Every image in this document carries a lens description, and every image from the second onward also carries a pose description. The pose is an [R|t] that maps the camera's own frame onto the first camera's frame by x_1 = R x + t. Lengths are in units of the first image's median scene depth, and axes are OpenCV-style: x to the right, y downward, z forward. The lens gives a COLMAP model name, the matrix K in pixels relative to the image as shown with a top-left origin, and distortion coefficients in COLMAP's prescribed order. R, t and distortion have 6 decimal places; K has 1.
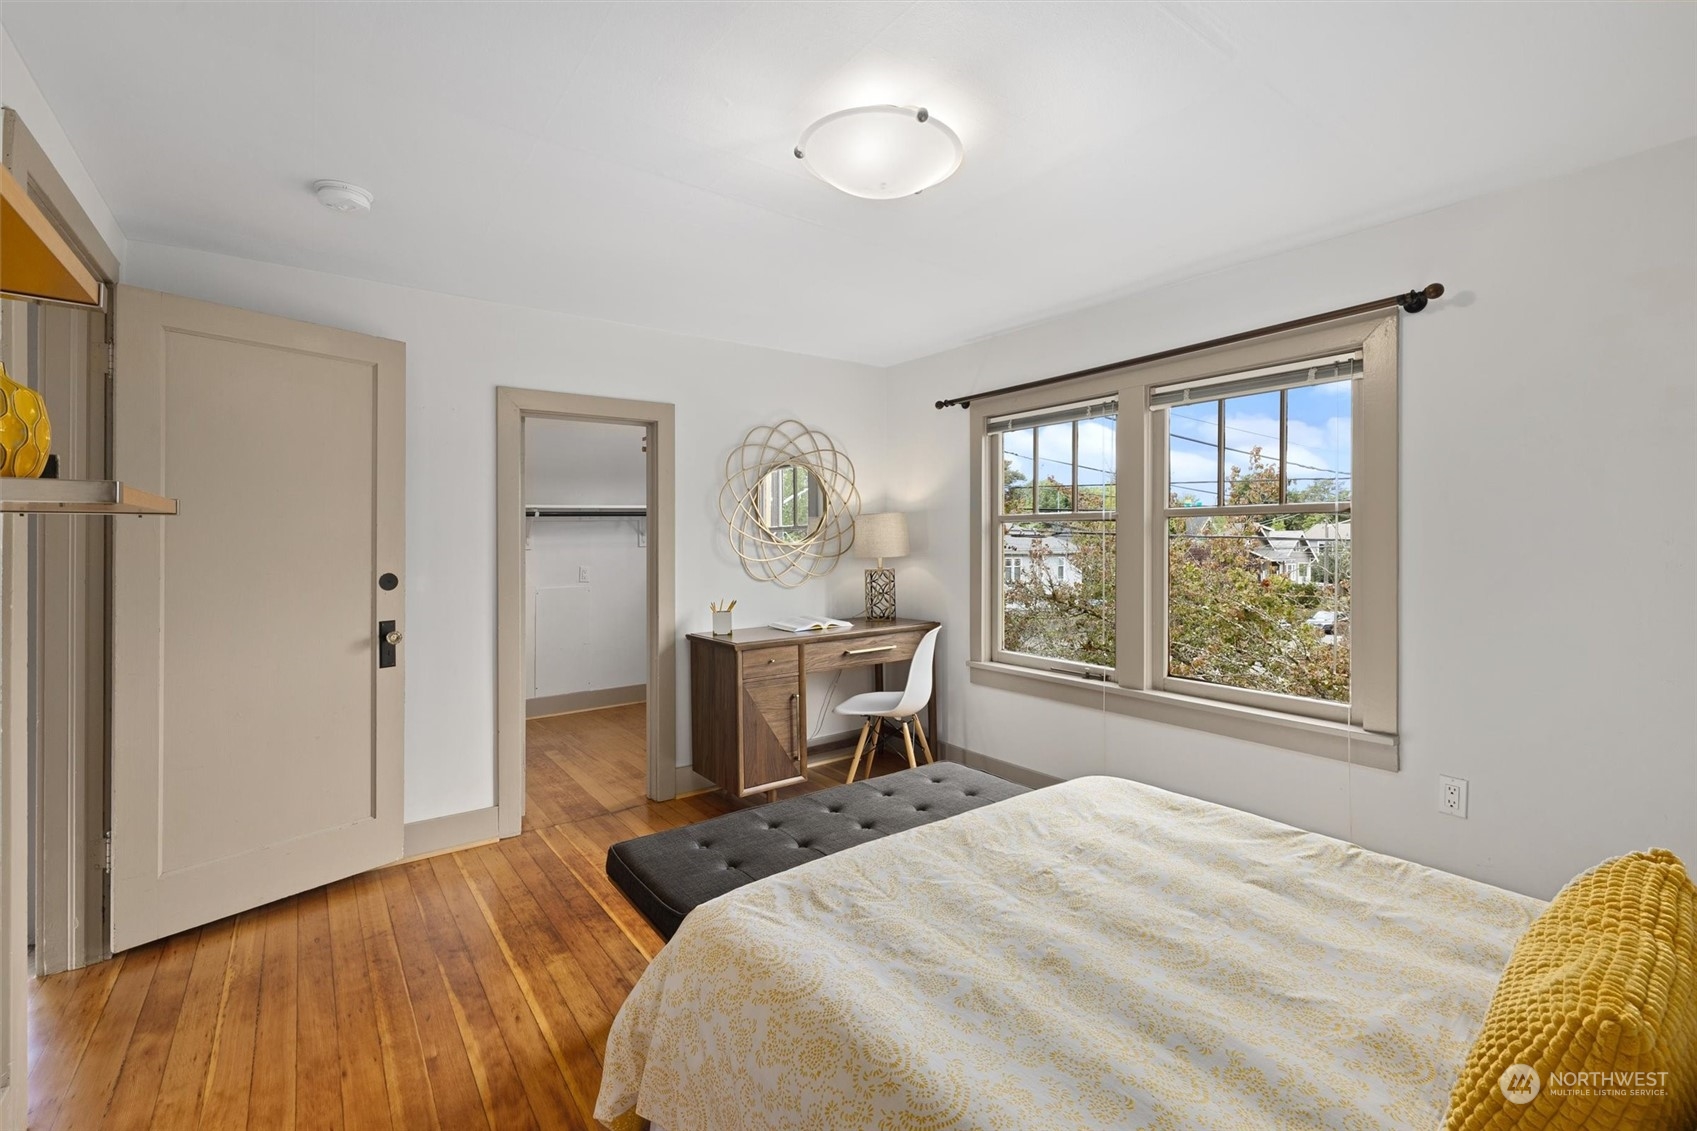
lens RADIAL K [[742.4, 0, 852.8], [0, 742.4, 529.3], [0, 0, 1]] dist [0.001732, 0.000127]
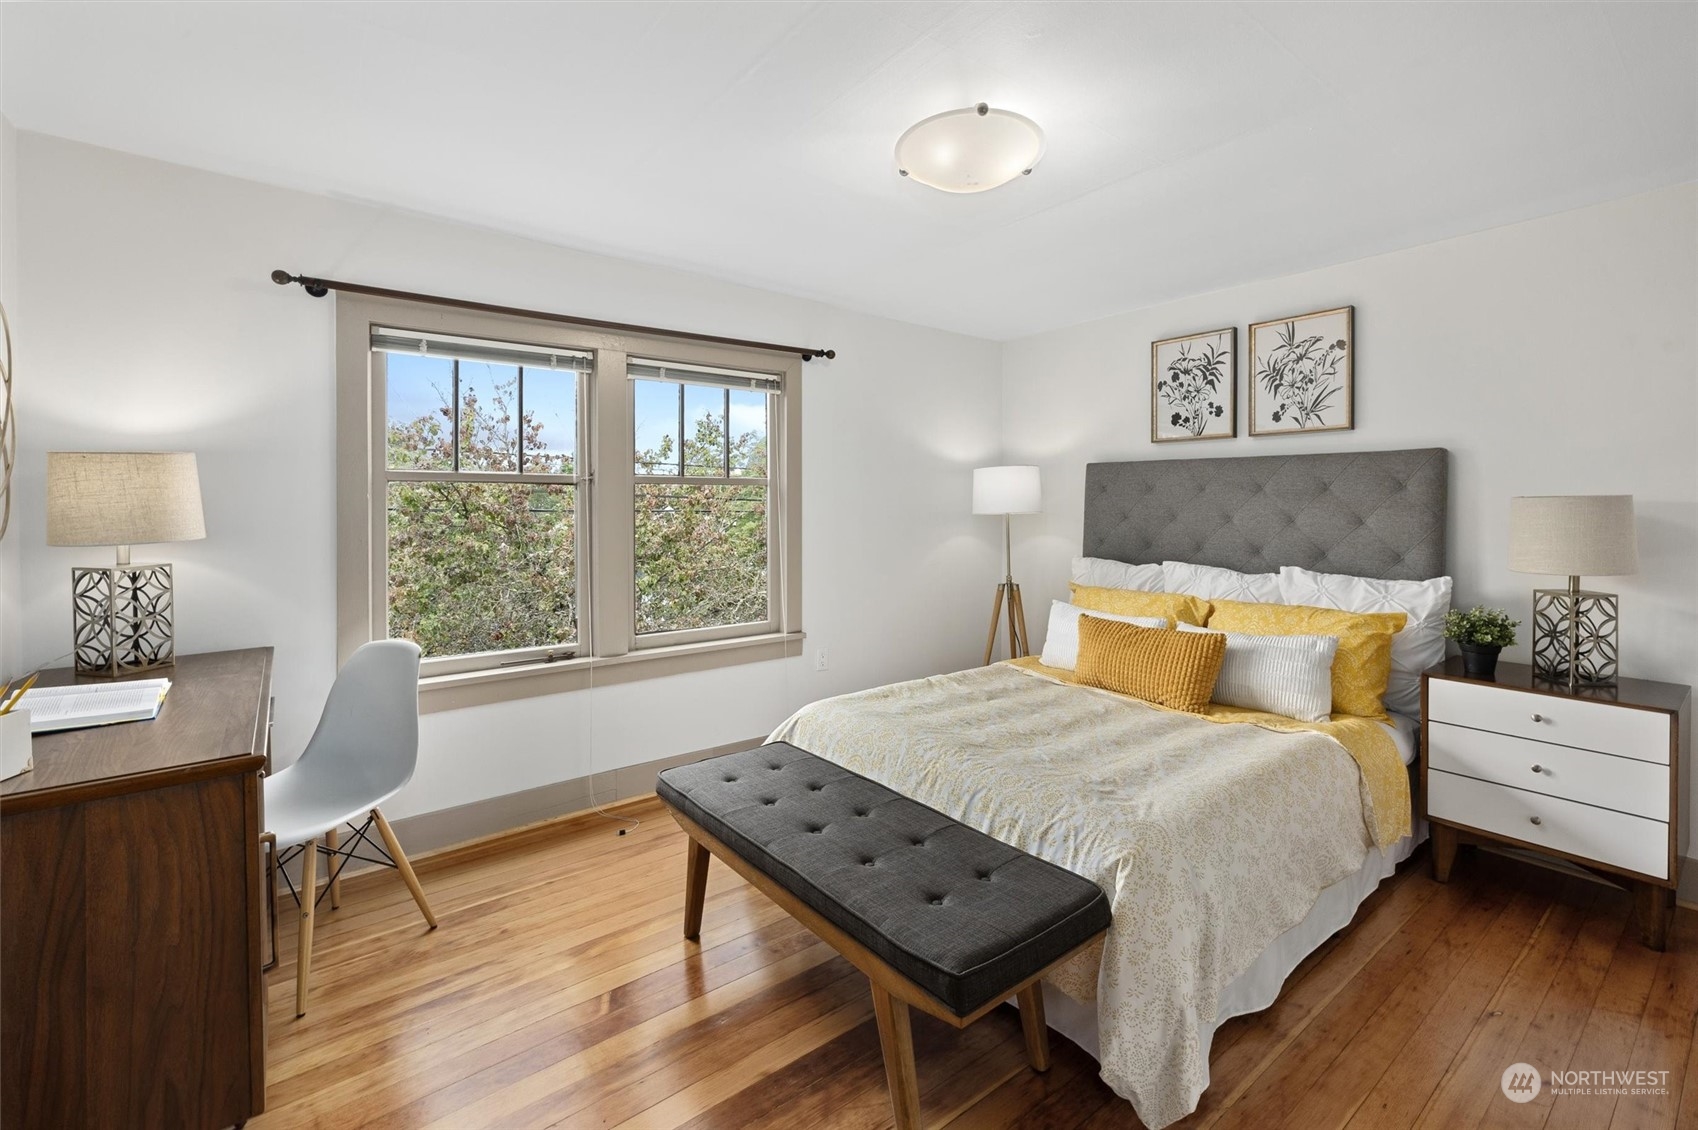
lens RADIAL K [[730.5, 0, 844.6], [0, 730.5, 510.7], [0, 0, 1]] dist [0.000241, 0.000008]
pose [[-0.025820, 0.003494, 0.999660, -0.613060], [-0.002604, 0.999990, -0.003562, 0.025052], [-0.999663, -0.002695, -0.025811, 0.731250]]
